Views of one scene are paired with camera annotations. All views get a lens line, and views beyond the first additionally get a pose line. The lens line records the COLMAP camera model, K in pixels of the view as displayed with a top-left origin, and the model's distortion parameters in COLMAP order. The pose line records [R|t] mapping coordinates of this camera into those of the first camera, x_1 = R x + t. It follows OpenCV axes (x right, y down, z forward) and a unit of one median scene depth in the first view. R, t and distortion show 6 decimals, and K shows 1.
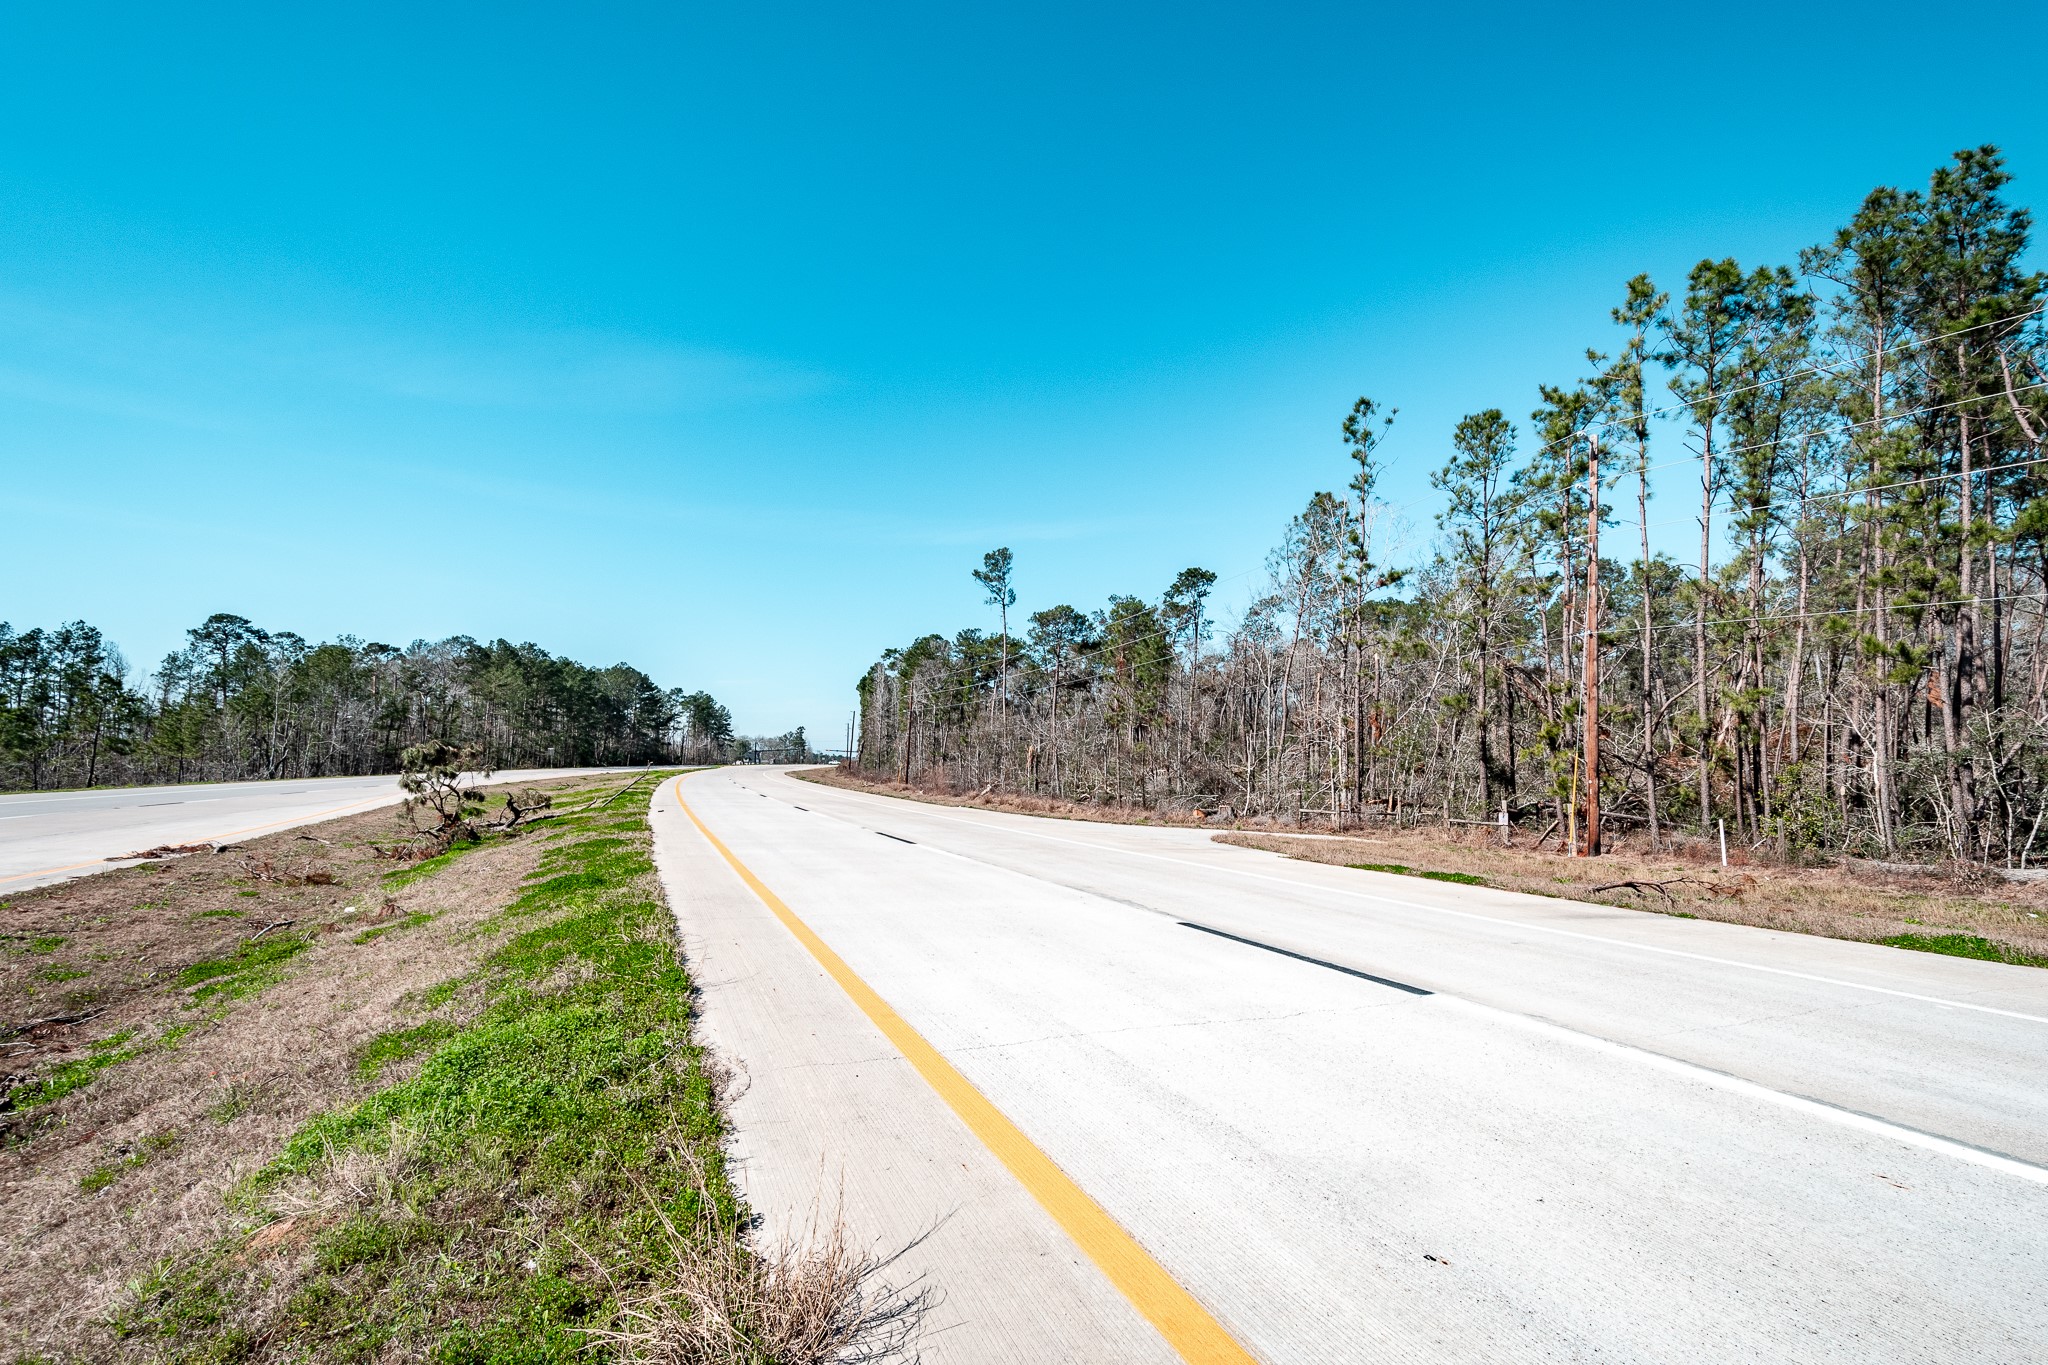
lens RADIAL K [[887.1, 0, 1041.4], [0, 887.1, 716.3], [0, 0, 1]] dist [-0.001493, -0.000268]
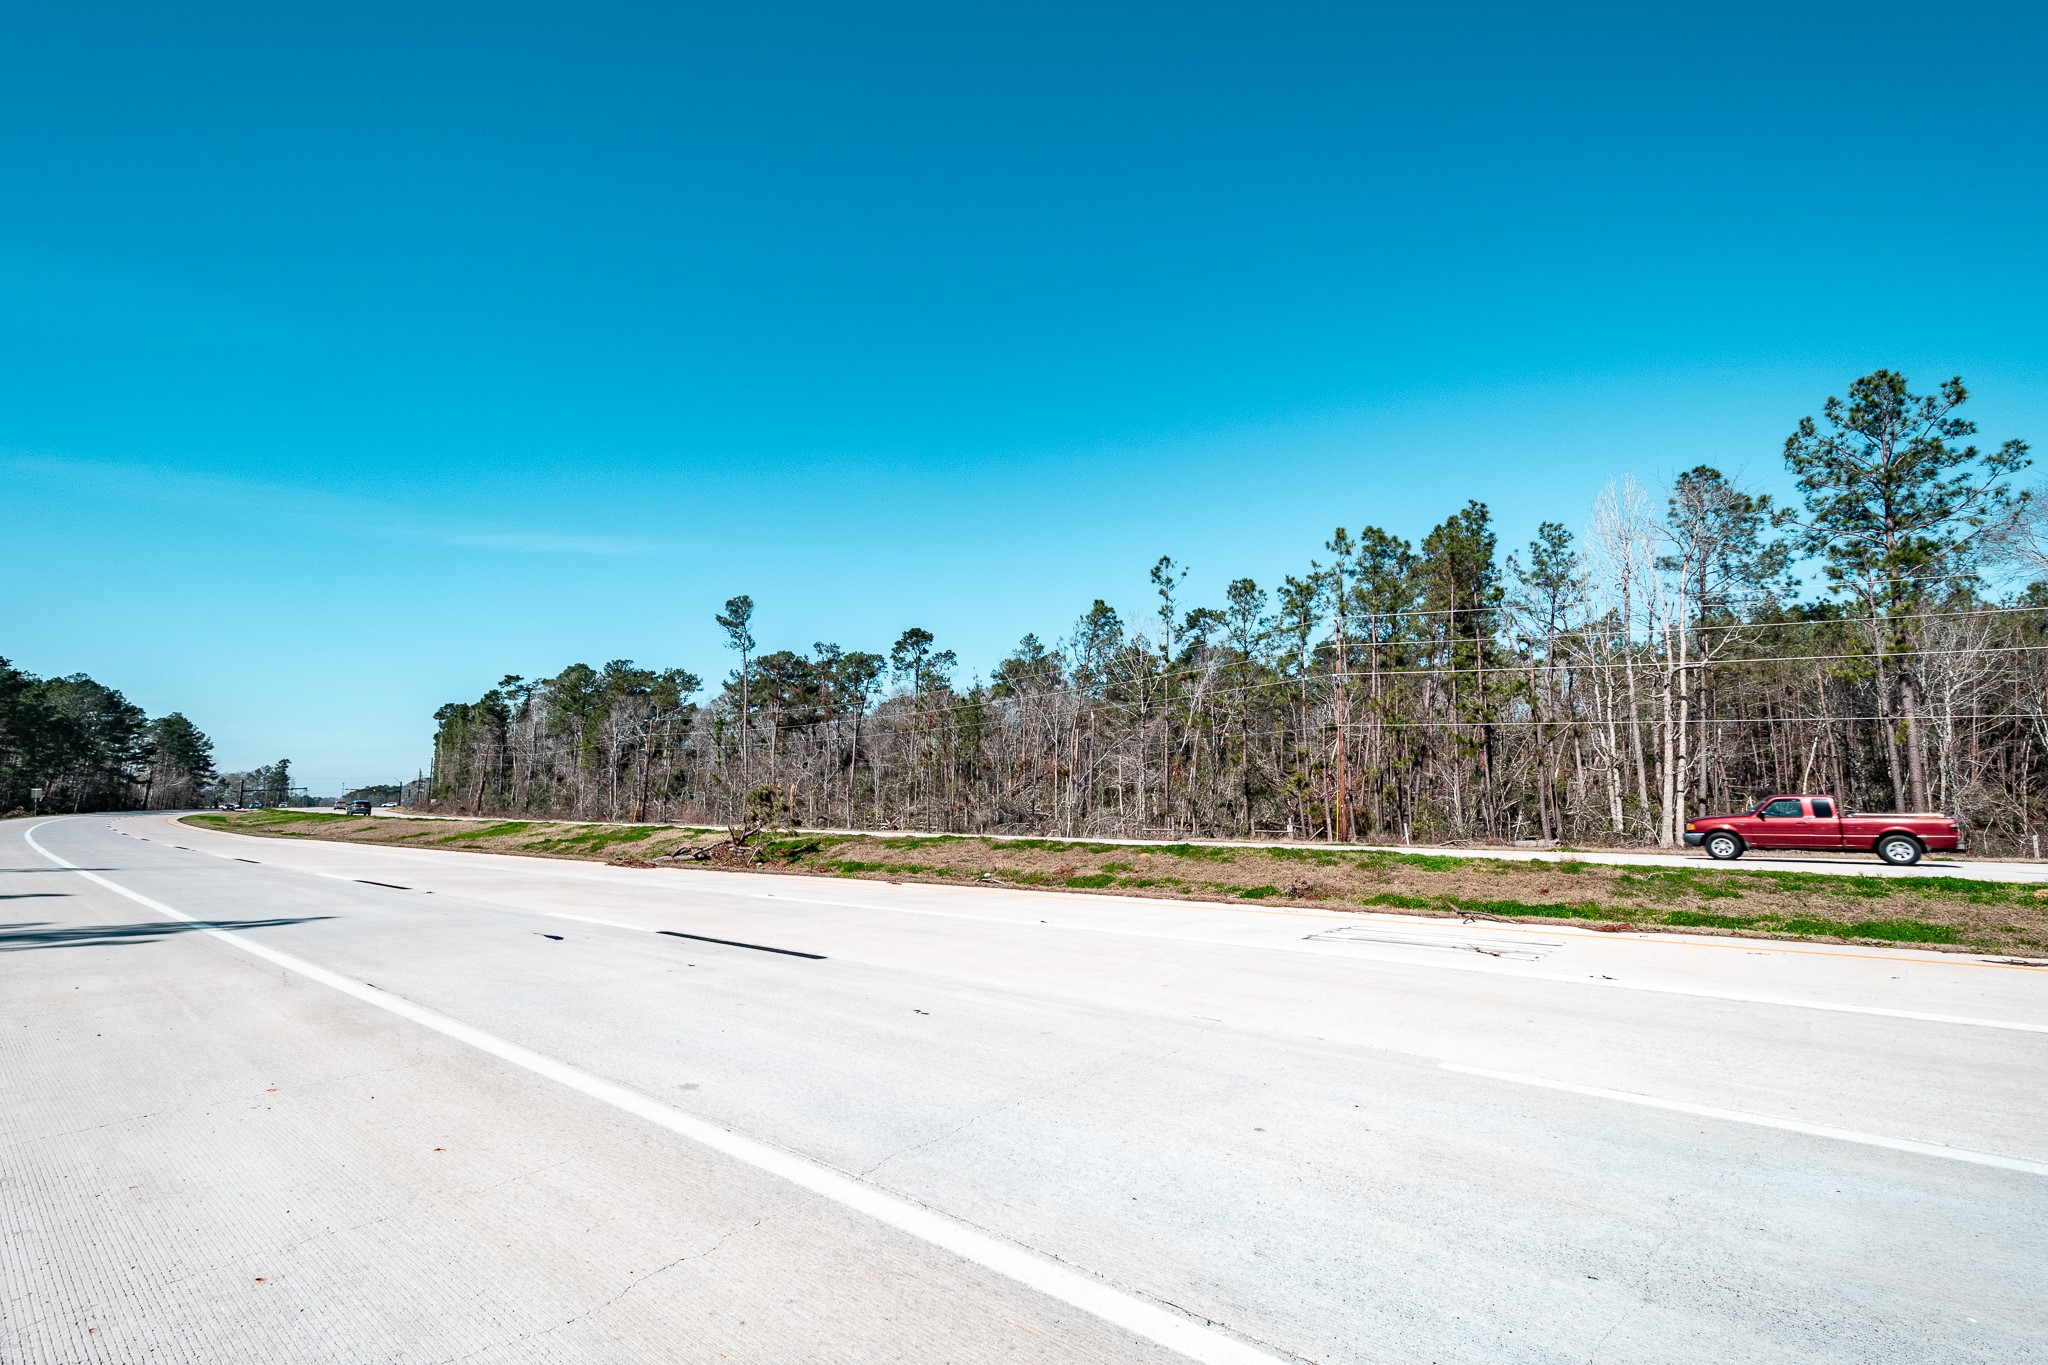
lens RADIAL K [[887.4, 0, 1024.0], [0, 887.4, 682.5], [0, 0, 1]] dist [0.032456, -0.000062]
pose [[0.912181, 0.050887, 0.406615, -0.165947], [-0.017915, 0.996263, -0.084491, -0.002914], [-0.409395, 0.069787, 0.909684, -0.097802]]
